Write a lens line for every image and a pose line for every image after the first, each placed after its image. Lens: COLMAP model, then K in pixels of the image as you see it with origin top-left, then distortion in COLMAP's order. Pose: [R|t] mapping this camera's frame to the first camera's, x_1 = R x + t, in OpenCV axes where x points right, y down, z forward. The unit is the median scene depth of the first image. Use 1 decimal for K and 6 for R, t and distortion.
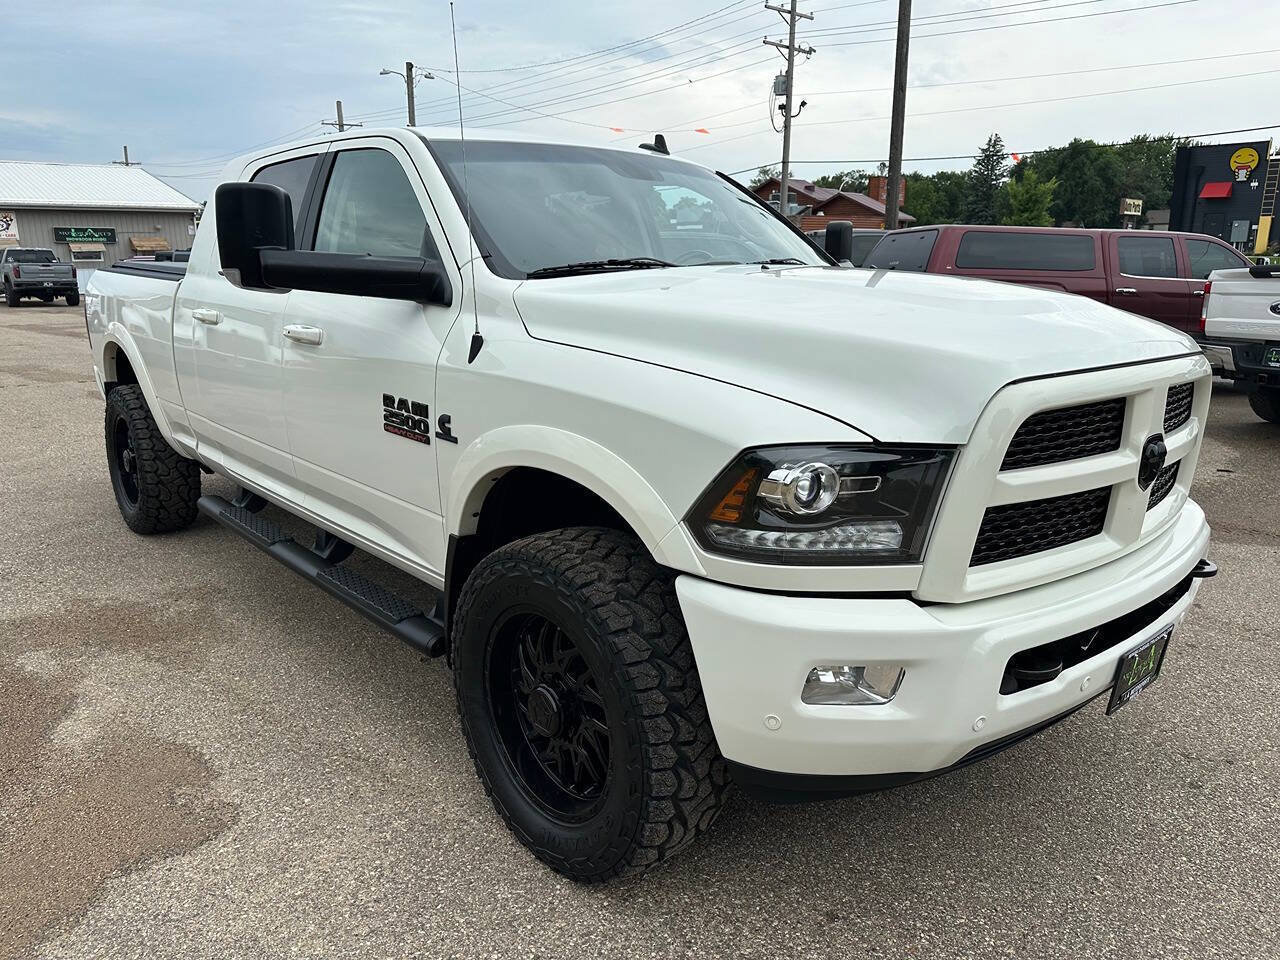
lens RADIAL K [[902.5, 0, 635.5], [0, 902.5, 477.3], [0, 0, 1]] dist [0.012330, -0.009319]
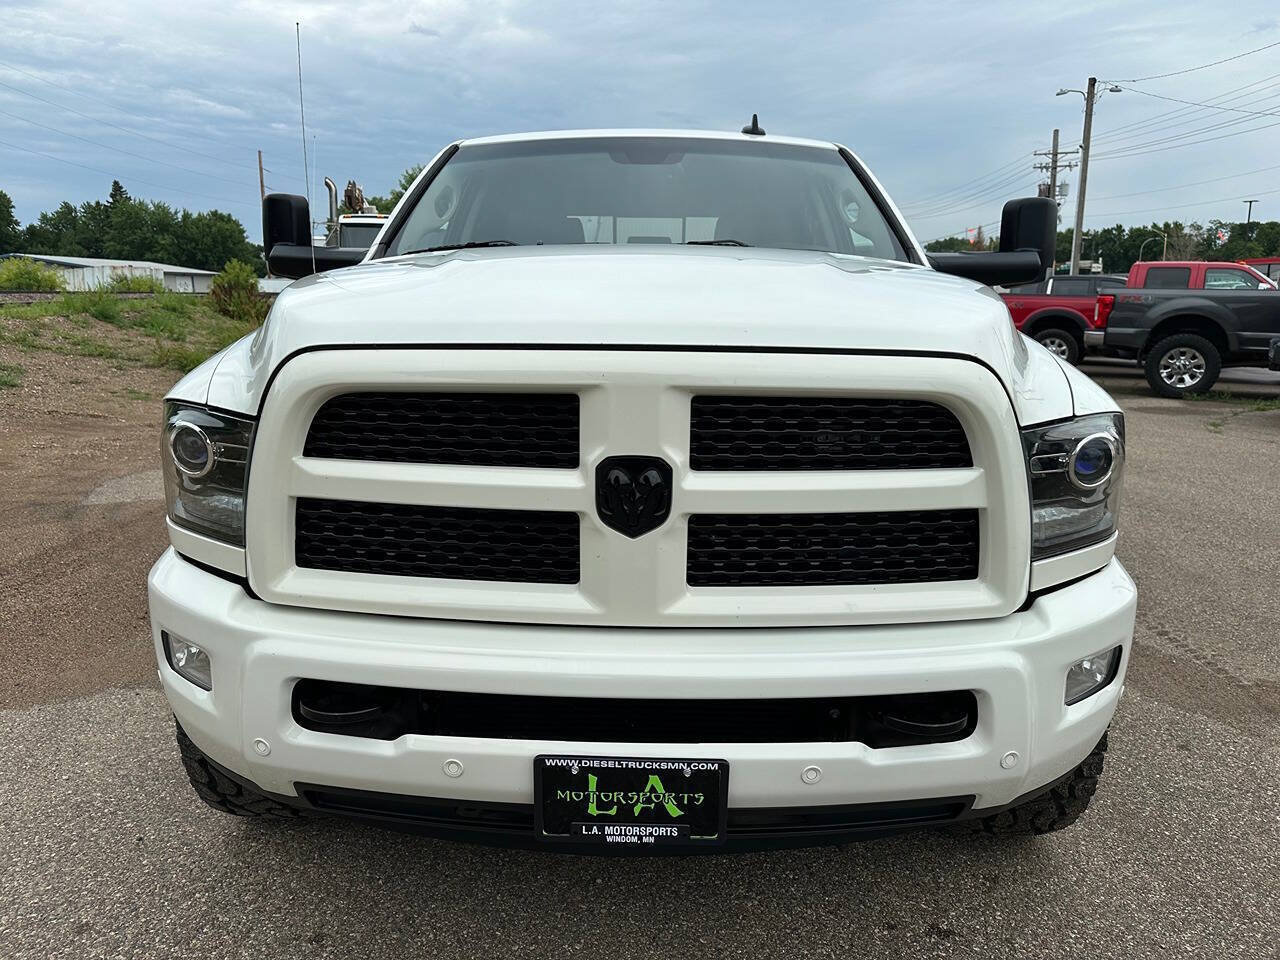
lens RADIAL K [[902.5, 0, 635.5], [0, 902.5, 477.3], [0, 0, 1]] dist [0.012330, -0.009319]
pose [[0.735692, 0.131988, -0.664332, 0.510698], [-0.156690, 0.987388, 0.022652, -0.022993], [0.658943, 0.087429, 0.747094, 0.249584]]
